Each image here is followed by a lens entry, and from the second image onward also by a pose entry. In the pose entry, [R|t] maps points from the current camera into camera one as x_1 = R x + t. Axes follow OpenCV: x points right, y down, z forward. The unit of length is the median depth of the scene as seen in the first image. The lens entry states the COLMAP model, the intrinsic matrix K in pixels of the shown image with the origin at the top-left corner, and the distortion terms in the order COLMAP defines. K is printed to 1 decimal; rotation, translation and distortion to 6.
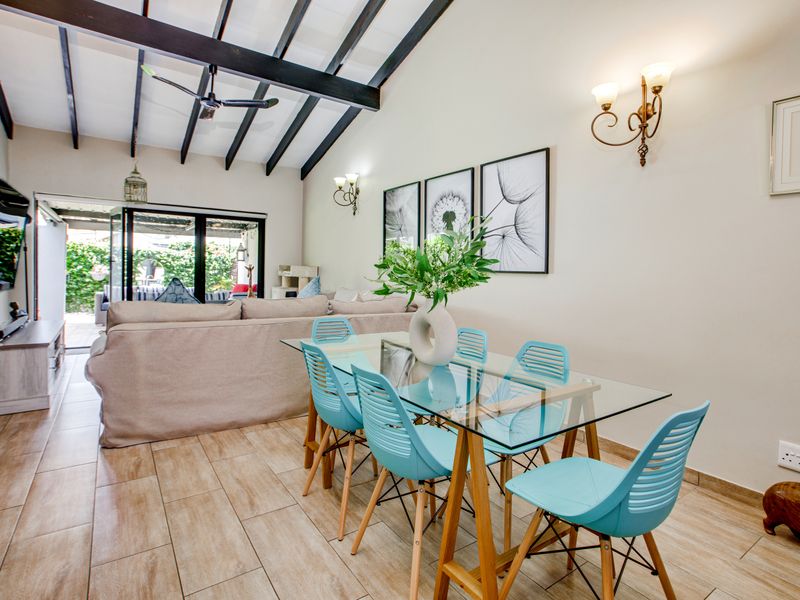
lens RADIAL K [[419.0, 0, 413.1], [0, 419.0, 279.1], [0, 0, 1]] dist [-0.028271, 0.006722]
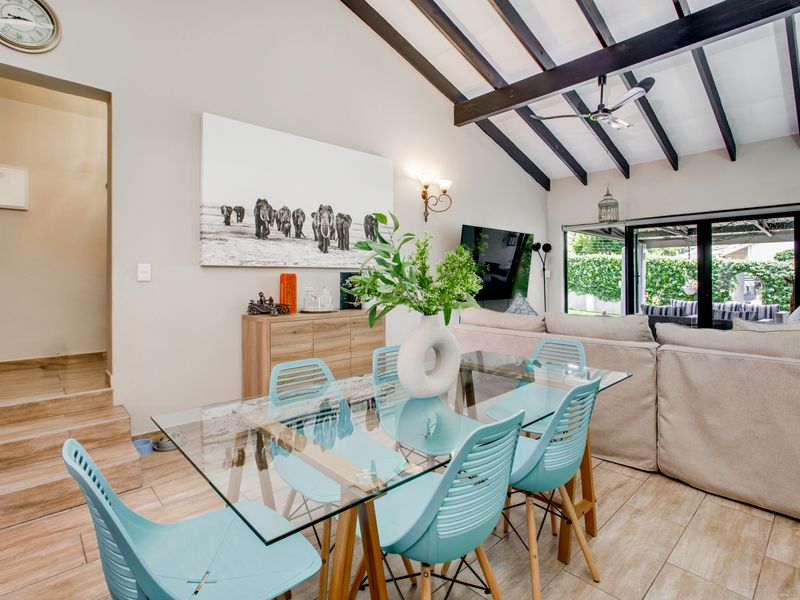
lens RADIAL K [[410.3, 0, 396.3], [0, 410.3, 275.4], [0, 0, 1]] dist [-0.028888, 0.014524]
pose [[0.109029, -0.027857, -0.993648, 0.263909], [-0.017712, 0.999394, -0.029961, -0.002418], [0.993881, 0.020866, 0.108470, 0.259911]]
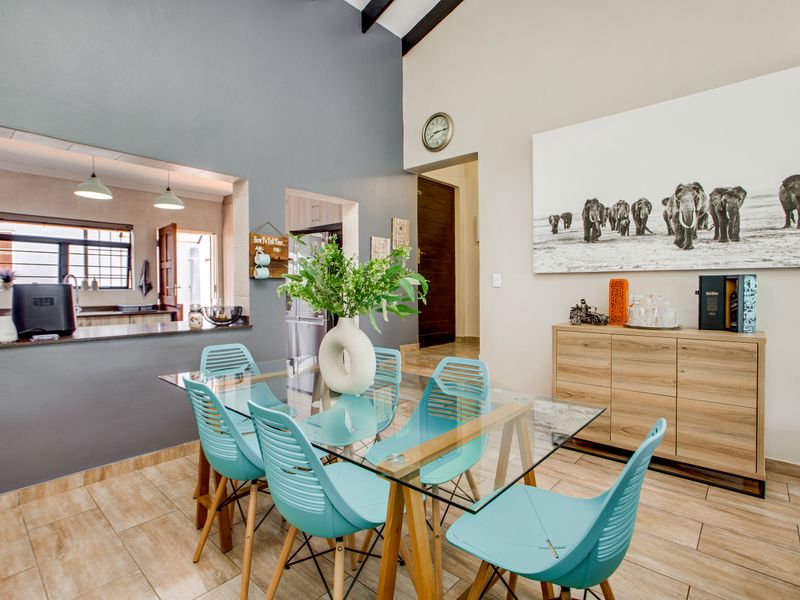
lens RADIAL K [[410.3, 0, 404.3], [0, 410.3, 294.7], [0, 0, 1]] dist [-0.028888, 0.014524]
pose [[-0.975638, -0.015145, -0.218863, 0.043168], [-0.023700, 0.999052, 0.036516, -0.012195], [0.218103, 0.040814, -0.975072, 0.579981]]
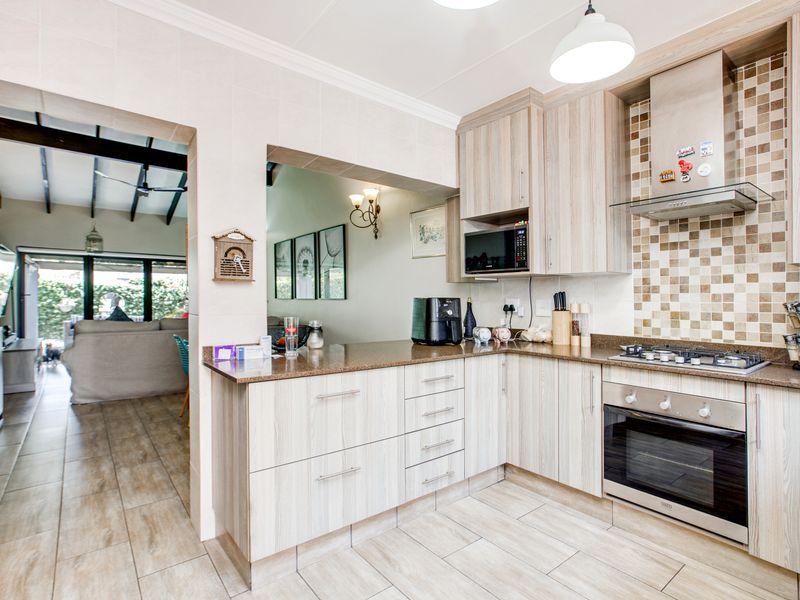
lens RADIAL K [[410.3, 0, 401.0], [0, 410.3, 300.5], [0, 0, 1]] dist [-0.028888, 0.014524]
pose [[0.998922, -0.016461, 0.043415, 0.234487], [0.017177, 0.999721, -0.016184, 0.010800], [-0.043136, 0.016912, 0.998926, -0.319722]]
